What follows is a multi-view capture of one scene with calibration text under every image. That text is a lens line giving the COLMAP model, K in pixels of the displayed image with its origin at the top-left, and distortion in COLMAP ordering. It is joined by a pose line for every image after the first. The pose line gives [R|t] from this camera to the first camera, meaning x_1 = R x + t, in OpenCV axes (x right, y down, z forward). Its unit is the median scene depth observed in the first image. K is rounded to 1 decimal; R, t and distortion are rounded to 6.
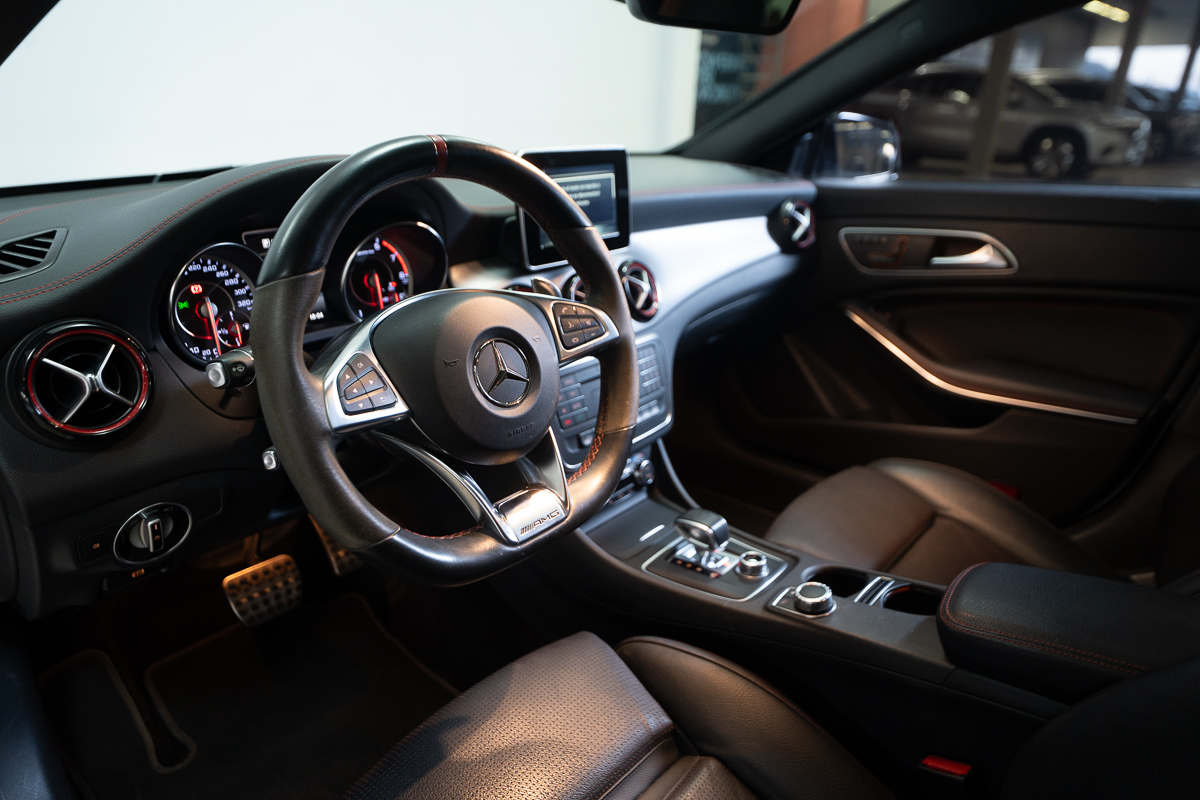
lens RADIAL K [[771.0, 0, 600.0], [0, 771.0, 400.0], [0, 0, 1]] dist [0.008161, 0.002843]
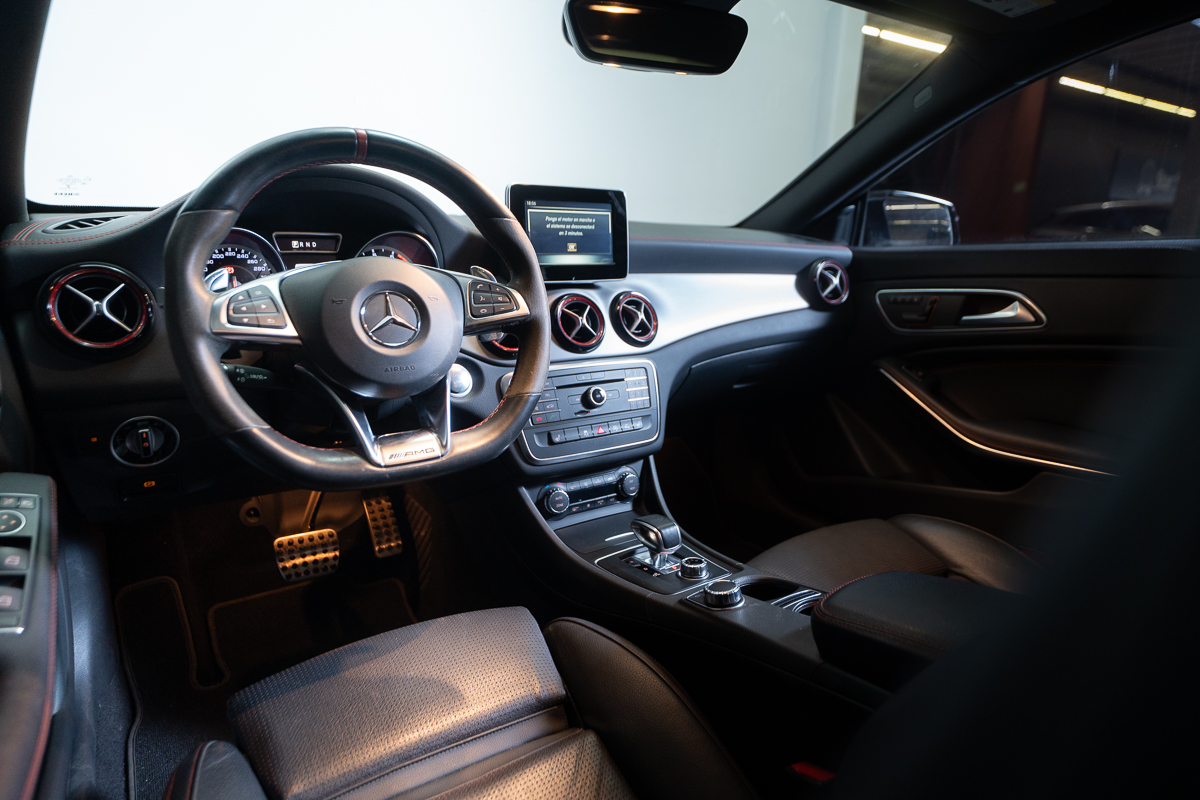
lens RADIAL K [[698.3, 0, 600.0], [0, 698.3, 400.0], [0, 0, 1]] dist [-0.000655, -0.000645]
pose [[0.966647, 0.061878, -0.248524, 0.381136], [-0.096642, 0.986766, -0.130205, 0.162719], [0.237178, 0.149880, 0.959835, 0.058998]]
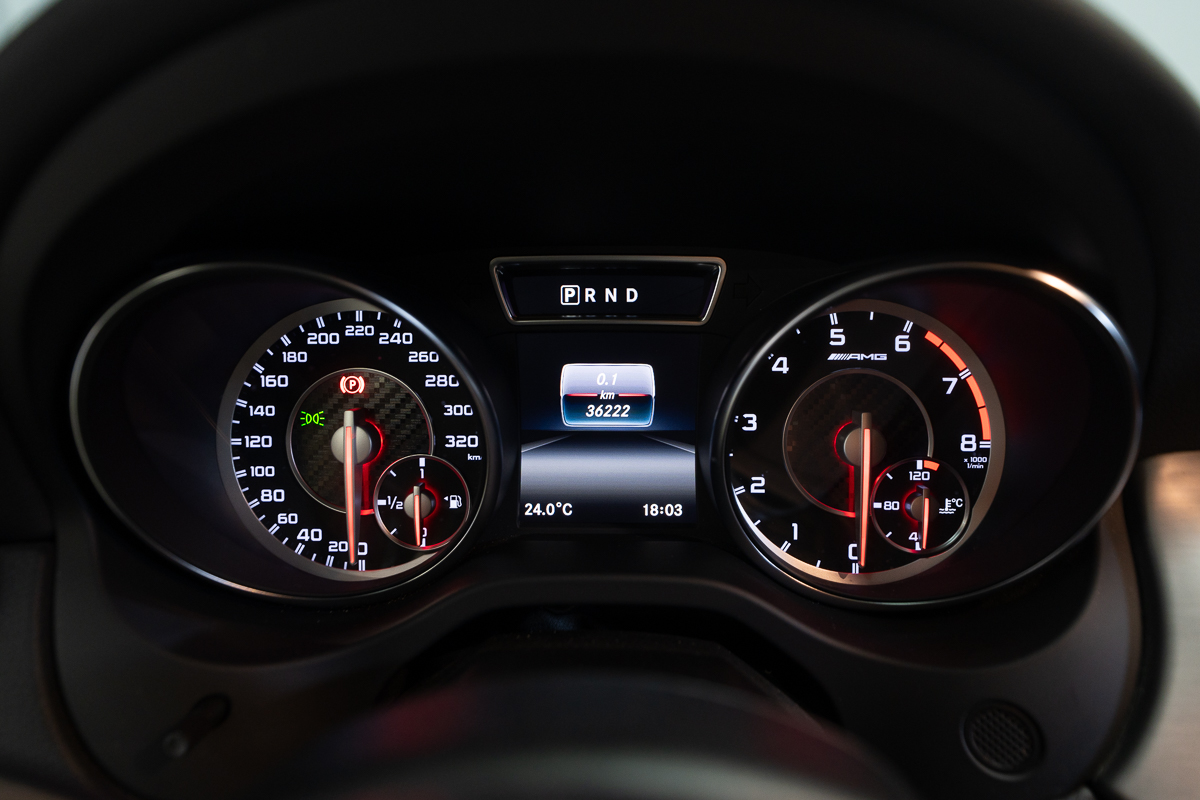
lens RADIAL K [[784.1, 0, 600.0], [0, 784.1, 400.0], [0, 0, 1]] dist [-0.022726, -0.000161]
pose [[0.638784, 0.183758, -0.747120, -0.144208], [-0.265686, 0.964008, 0.009943, -0.173915], [0.722057, 0.192148, 0.664615, 0.829890]]
